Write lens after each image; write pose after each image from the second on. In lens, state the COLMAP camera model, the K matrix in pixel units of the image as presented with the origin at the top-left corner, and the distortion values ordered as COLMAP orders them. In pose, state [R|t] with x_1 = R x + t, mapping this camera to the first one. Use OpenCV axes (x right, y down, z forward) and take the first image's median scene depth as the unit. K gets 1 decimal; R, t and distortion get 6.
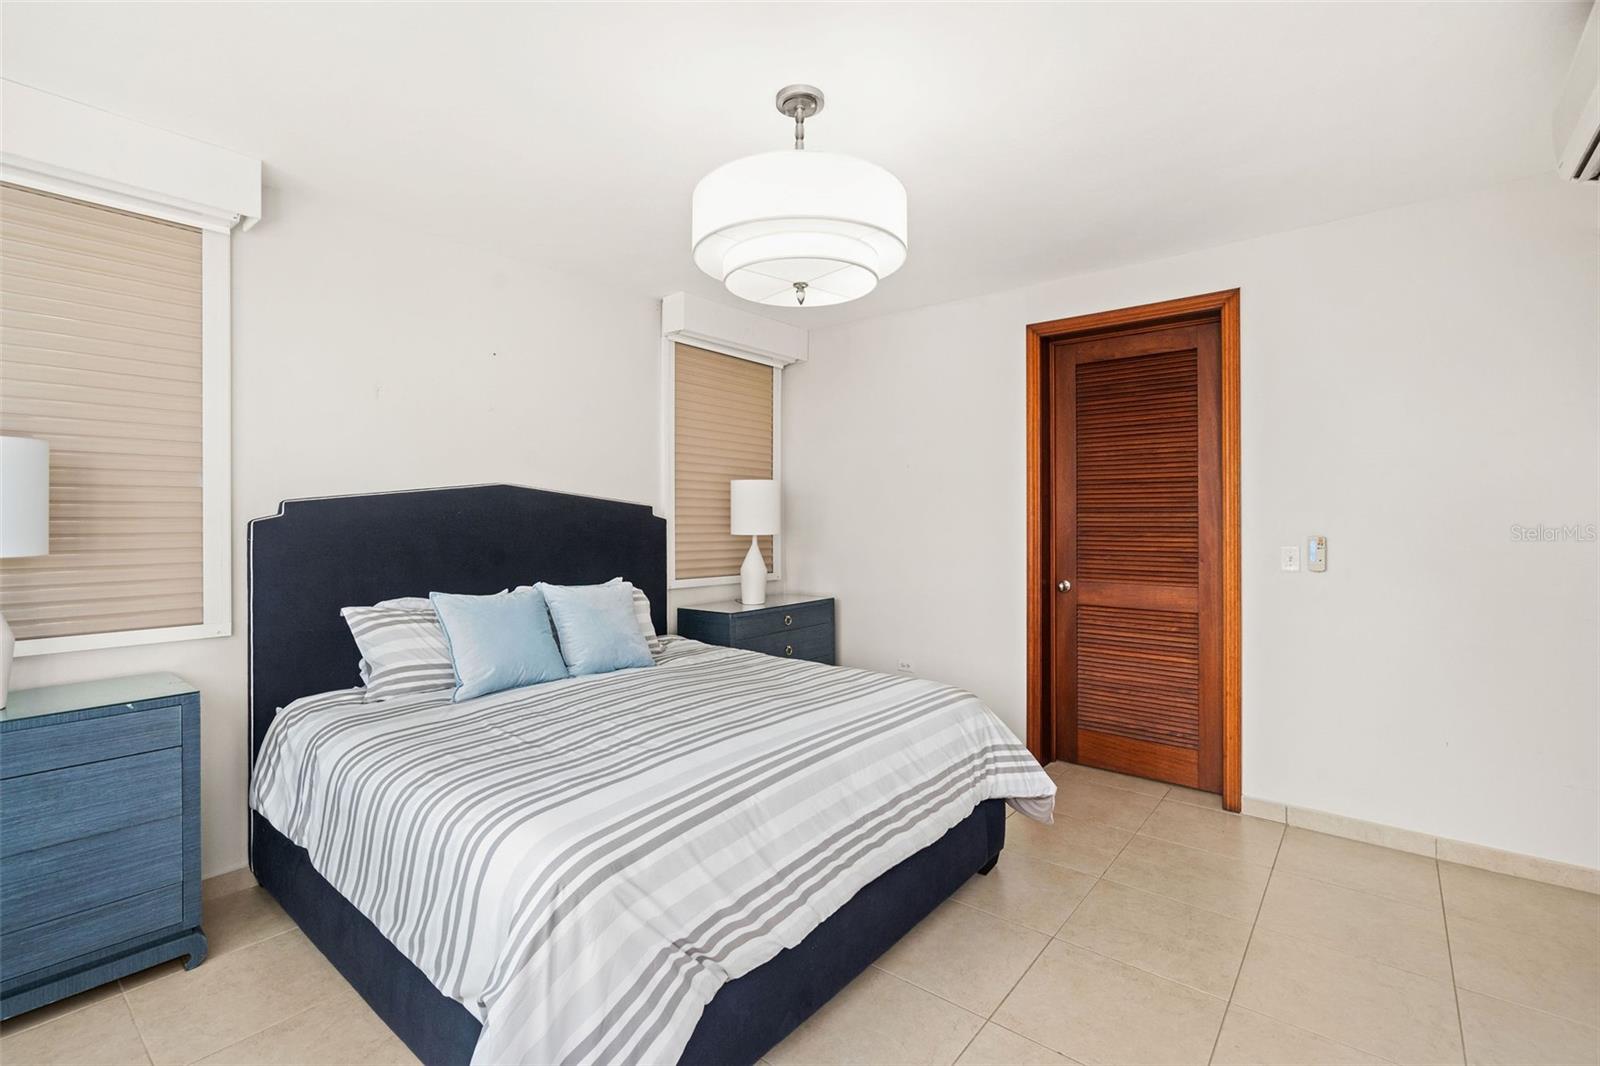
lens RADIAL K [[704.5, 0, 799.3], [0, 704.5, 518.9], [0, 0, 1]] dist [0.001383, 0.000137]
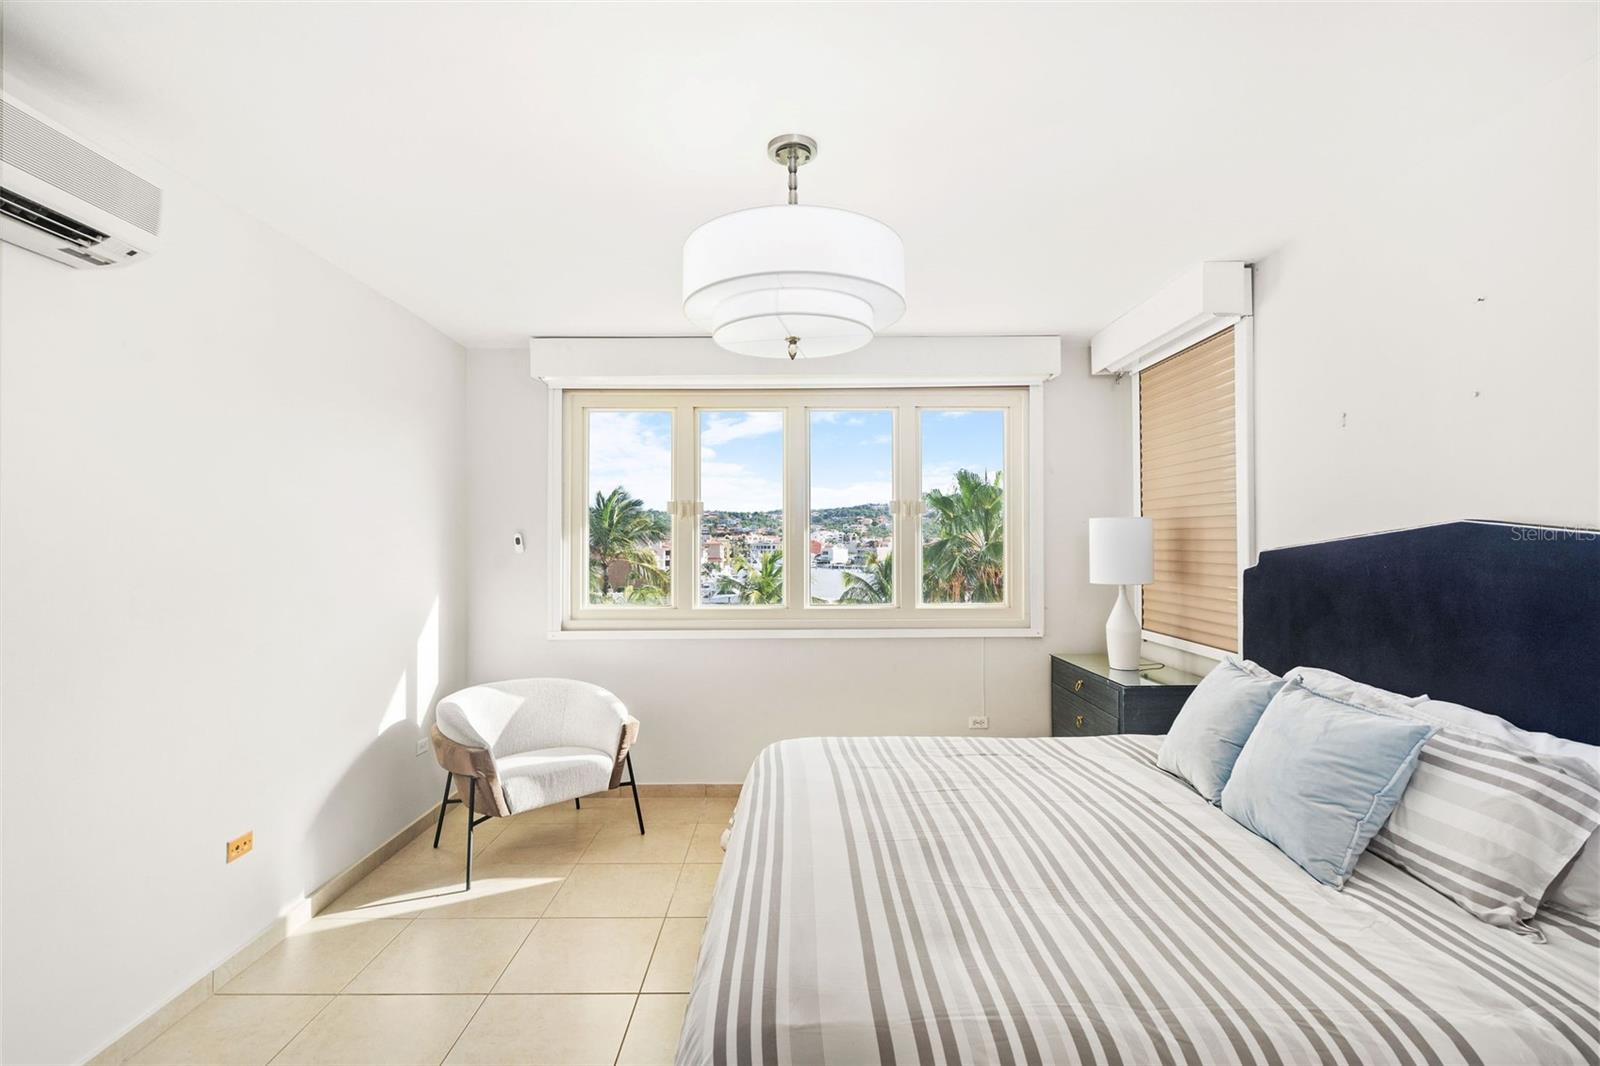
lens RADIAL K [[745.3, 0, 785.6], [0, 745.3, 523.8], [0, 0, 1]] dist [0.011814, -0.000380]
pose [[-0.770408, -0.012453, -0.637429, 0.517894], [0.002739, 0.999735, -0.022841, -0.041778], [0.637545, -0.019343, -0.770170, 1.388803]]
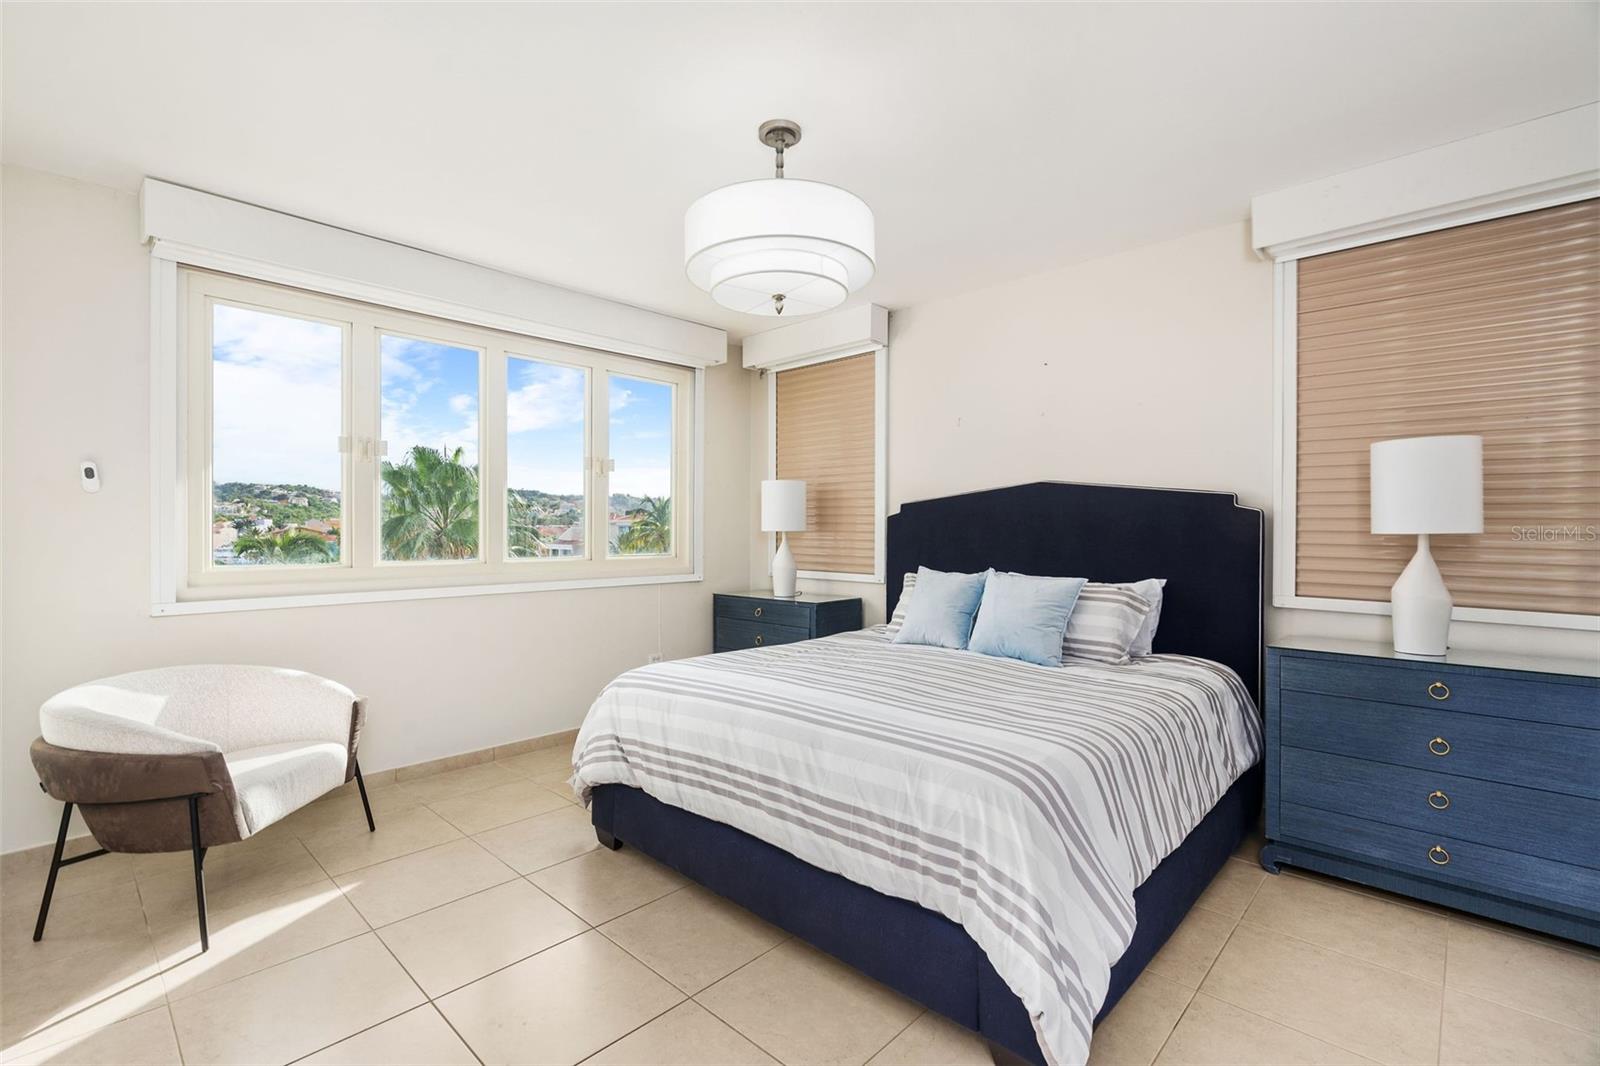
lens RADIAL K [[723.2, 0, 795.7], [0, 723.2, 528.7], [0, 0, 1]] dist [0.000575, 0.000449]
pose [[-0.066496, -0.000602, -0.997787, 0.906830], [-0.004888, 0.999988, -0.000277, 0.032728], [0.997775, 0.004859, -0.066498, 0.860863]]
